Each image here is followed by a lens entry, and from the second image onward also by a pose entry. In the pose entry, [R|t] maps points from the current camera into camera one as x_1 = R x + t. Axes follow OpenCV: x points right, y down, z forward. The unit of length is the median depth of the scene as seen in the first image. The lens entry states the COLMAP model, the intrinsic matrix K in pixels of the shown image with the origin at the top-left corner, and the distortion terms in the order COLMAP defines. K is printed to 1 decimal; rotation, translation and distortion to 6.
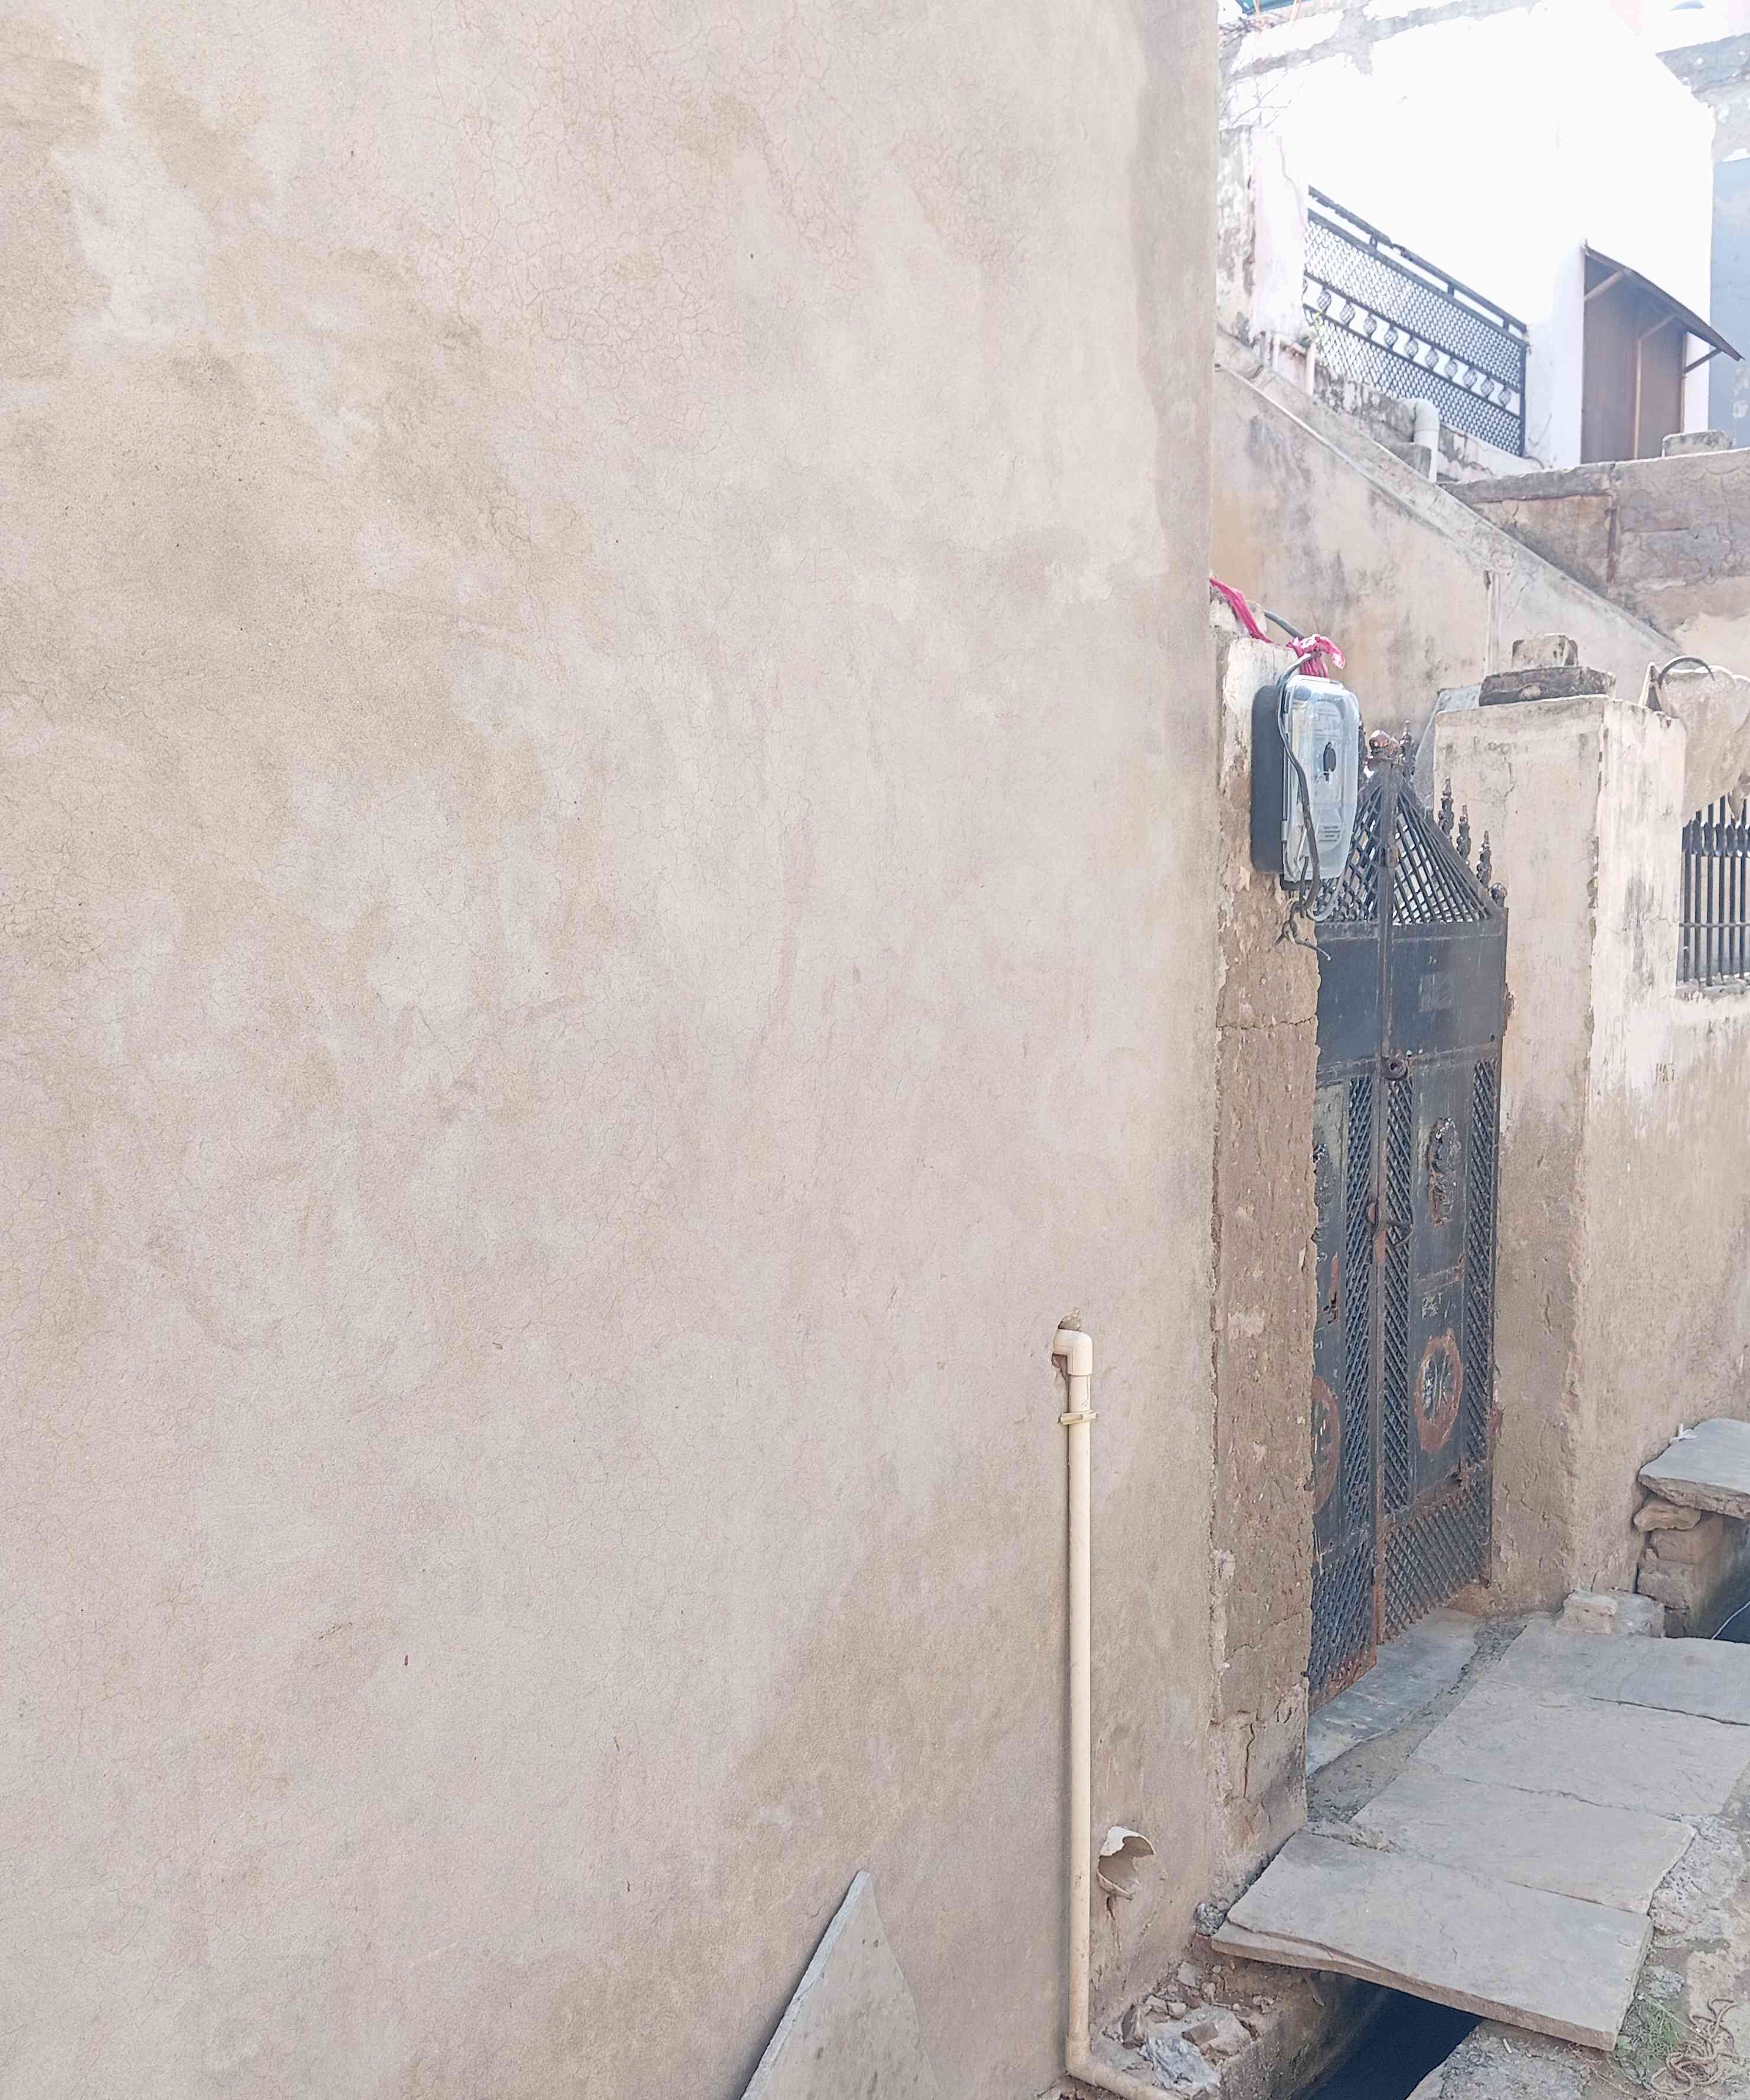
lens RADIAL K [[1918.6, 0, 908.4], [0, 1918.6, 1109.5], [0, 0, 1]] dist [0.077975, -0.161924]
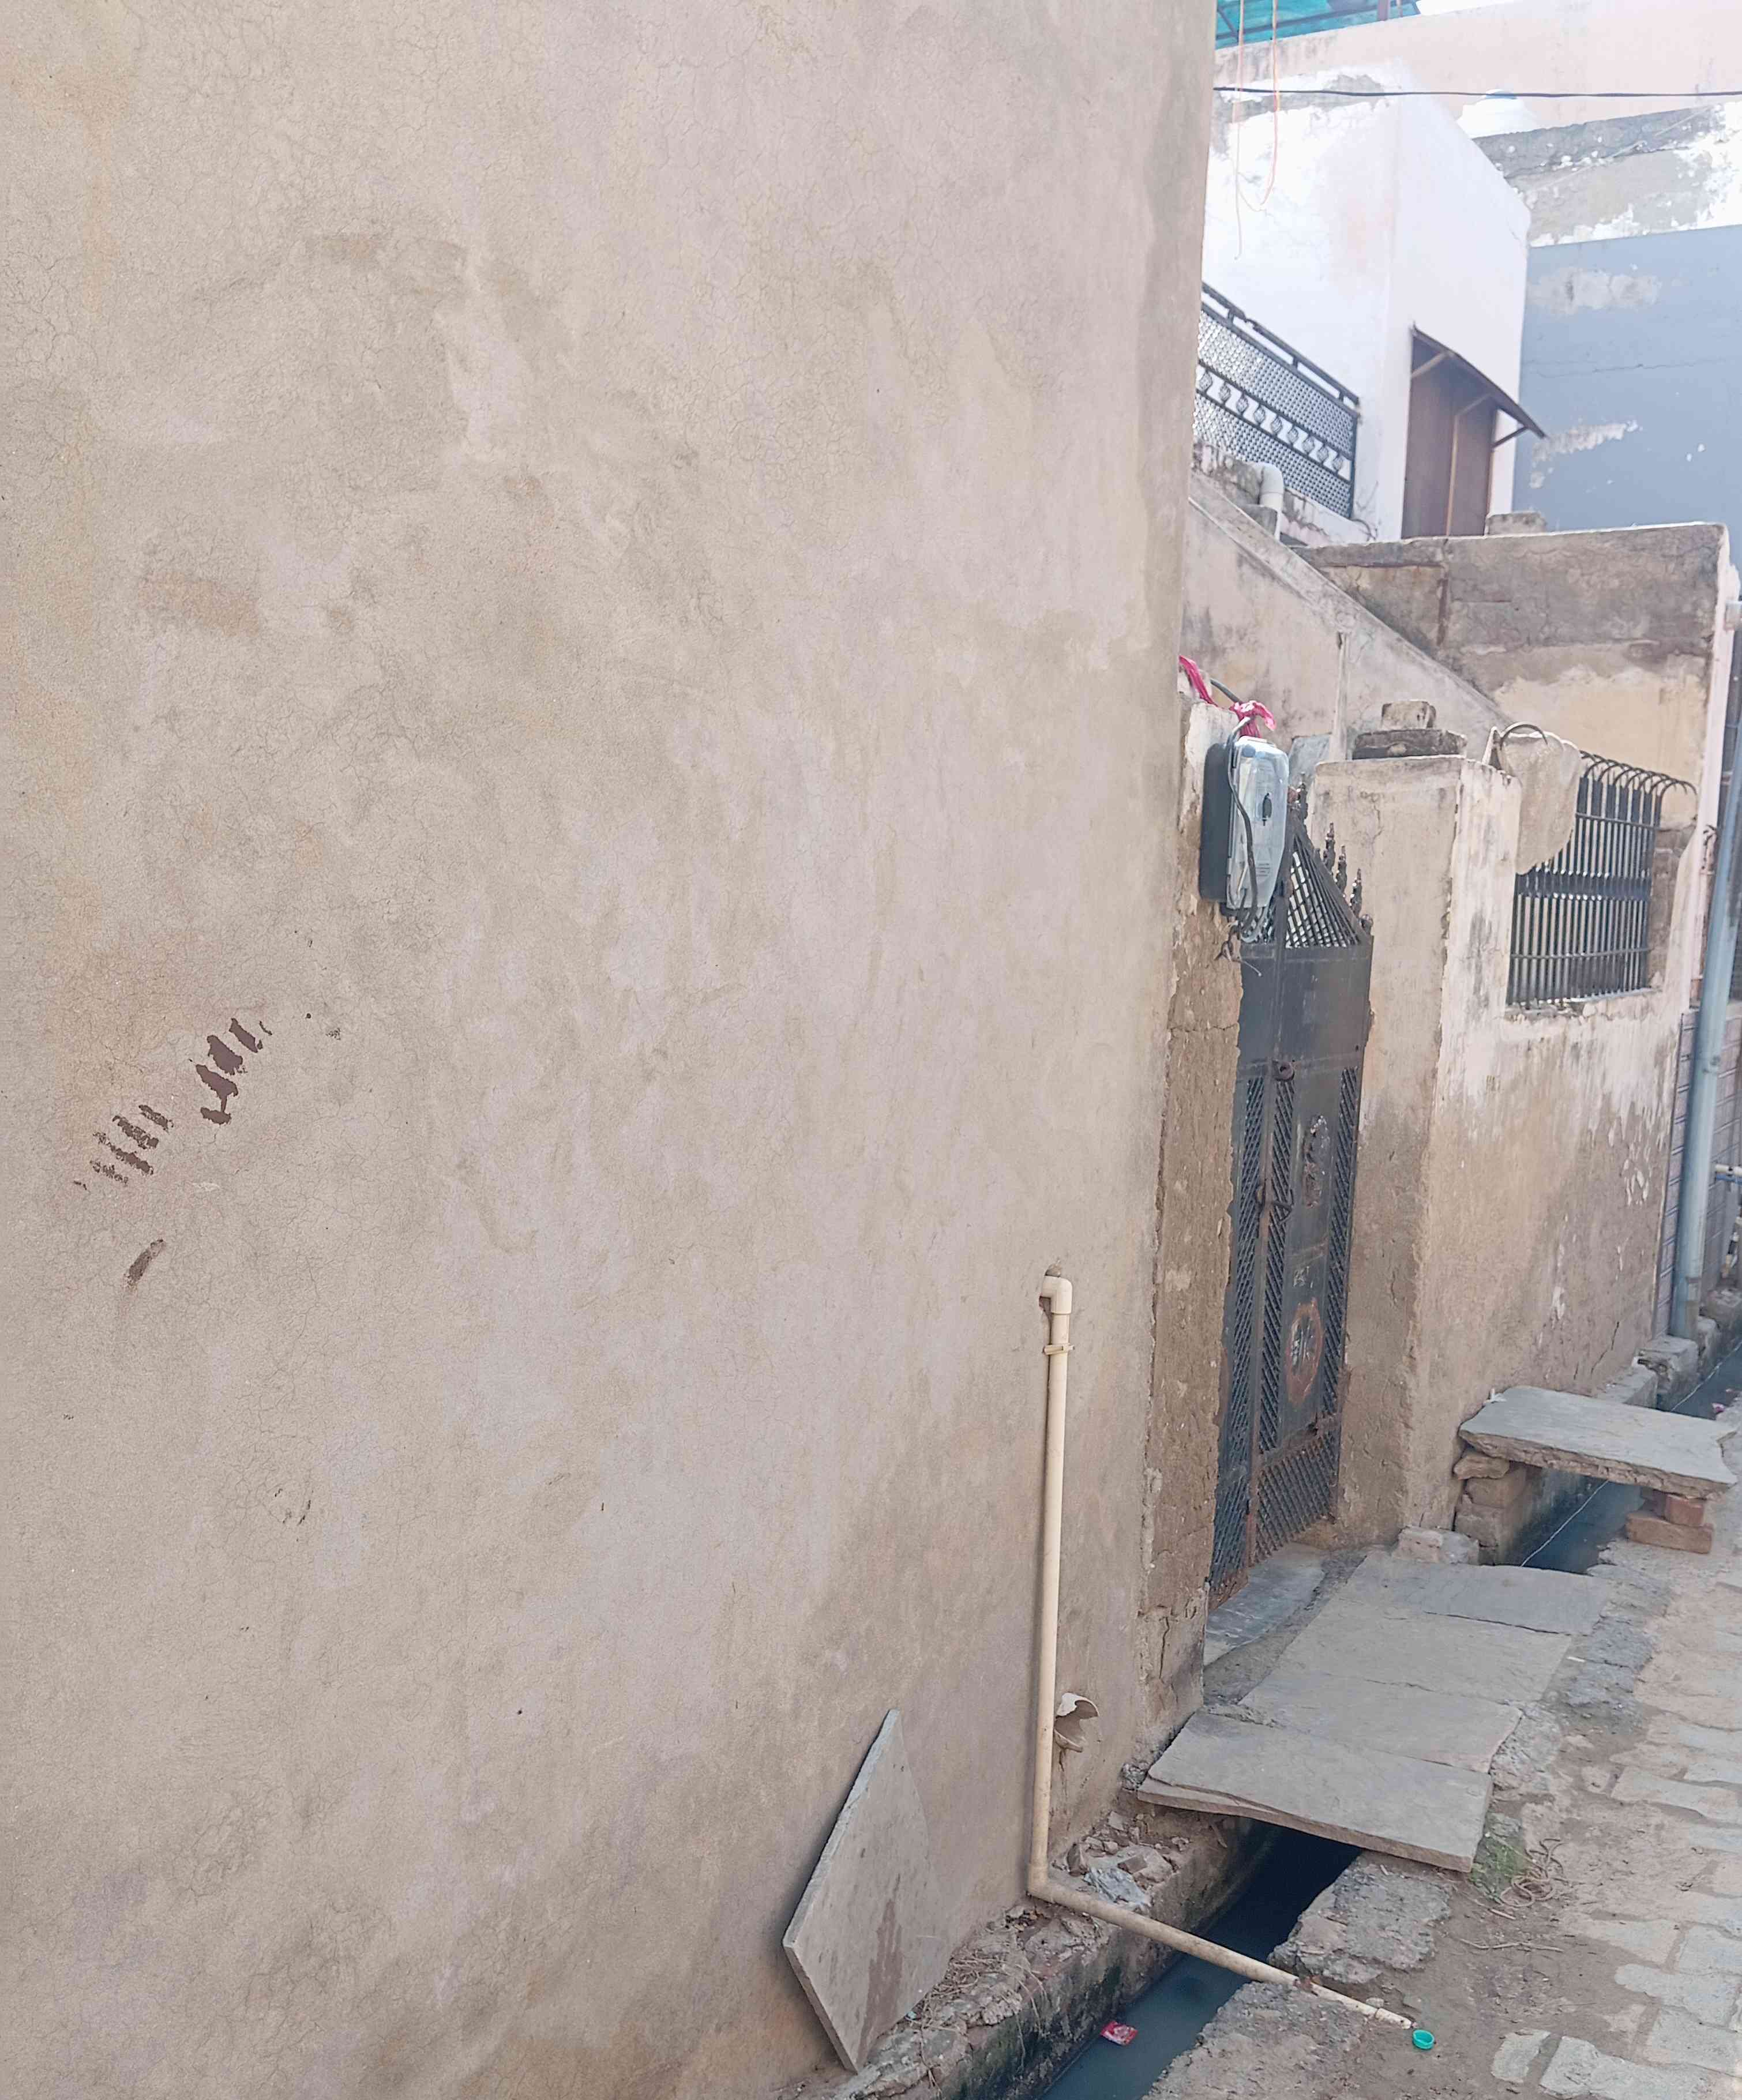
lens RADIAL K [[1899.6, 0, 868.6], [0, 1899.6, 1140.9], [0, 0, 1]] dist [0.074606, -0.157564]
pose [[0.995289, 0.026488, 0.093266, -0.130710], [-0.027900, 0.999514, 0.013870, 0.015100], [-0.092853, -0.016407, 0.995545, -0.156371]]
